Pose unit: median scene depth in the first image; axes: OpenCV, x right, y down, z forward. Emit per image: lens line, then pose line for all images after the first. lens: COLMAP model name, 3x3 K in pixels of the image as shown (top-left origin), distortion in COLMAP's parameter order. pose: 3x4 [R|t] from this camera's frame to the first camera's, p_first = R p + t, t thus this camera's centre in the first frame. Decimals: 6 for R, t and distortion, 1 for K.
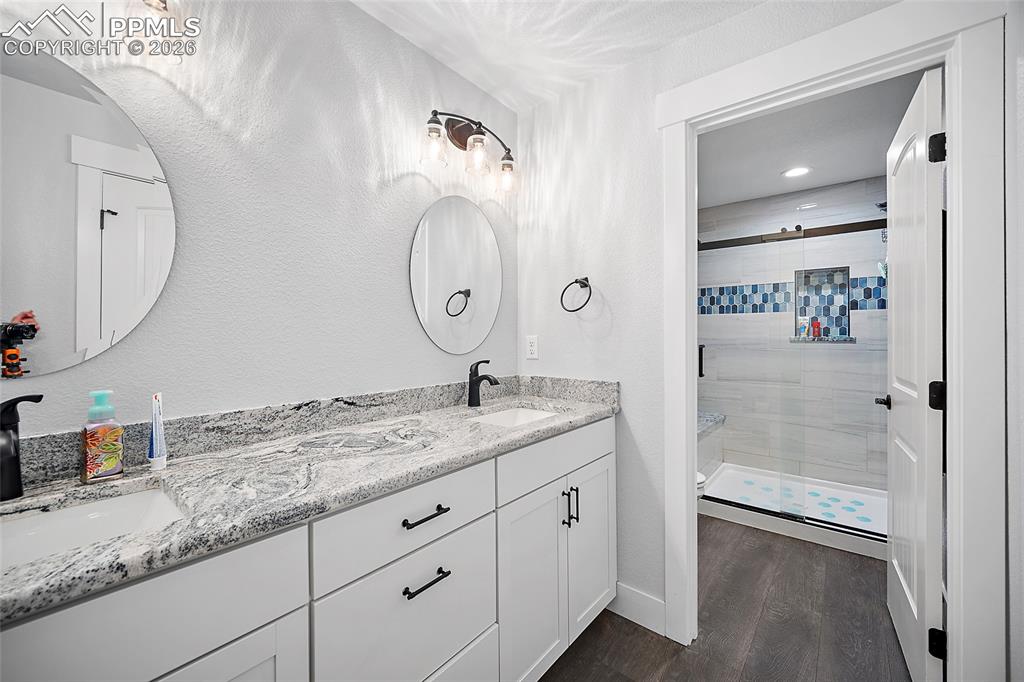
lens RADIAL K [[405.1, 0, 506.1], [0, 405.1, 334.1], [0, 0, 1]] dist [-0.000995, -0.000132]
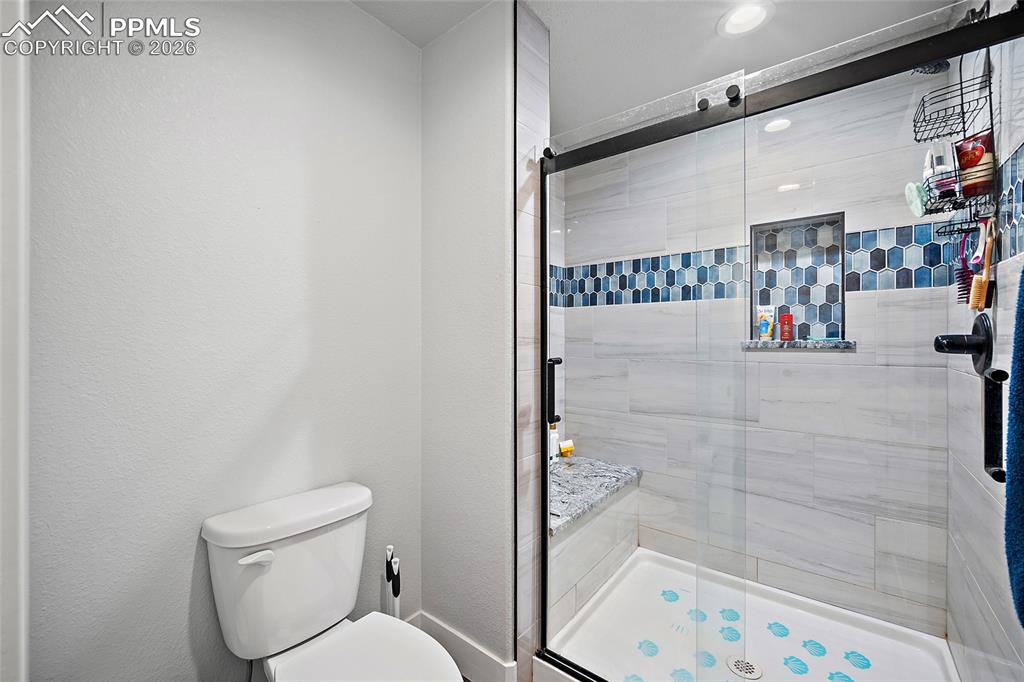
lens RADIAL K [[405.1, 0, 510.7], [0, 405.1, 343.0], [0, 0, 1]] dist [-0.000995, -0.000132]
pose [[0.999839, -0.002251, 0.017806, 0.363183], [0.002118, 0.999970, 0.007463, 0.004670], [-0.017823, -0.007424, 0.999814, 0.431863]]
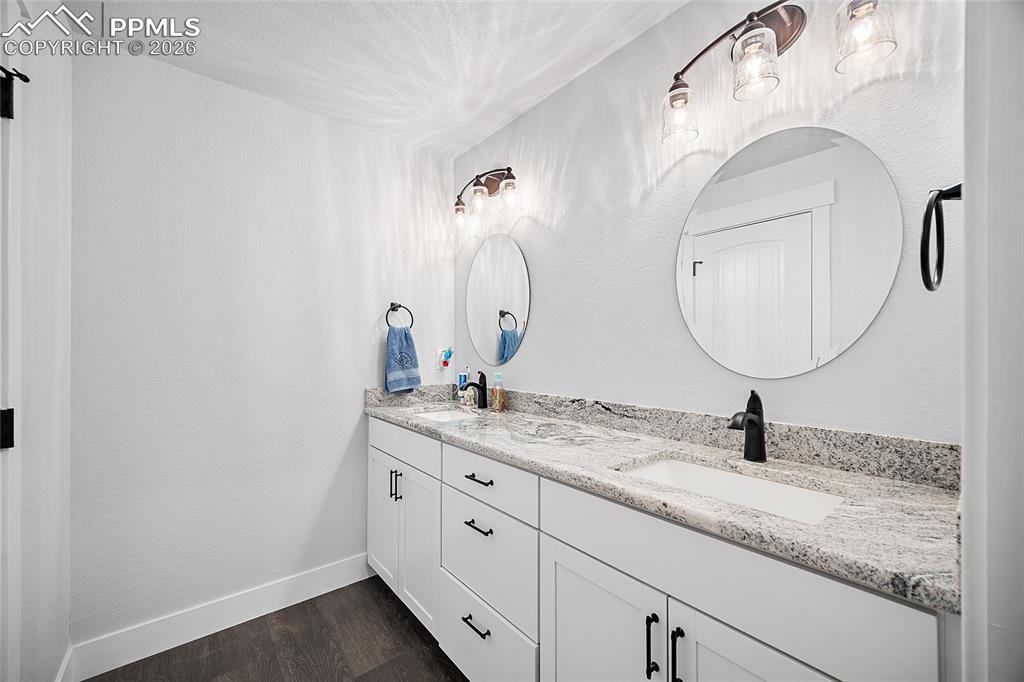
lens RADIAL K [[405.1, 0, 504.7], [0, 405.1, 345.5], [0, 0, 1]] dist [-0.000995, -0.000132]
pose [[-0.195142, -0.005023, -0.980762, 0.920495], [0.003772, 0.999976, -0.005872, -0.001592], [0.980768, -0.004846, -0.195118, 1.087401]]
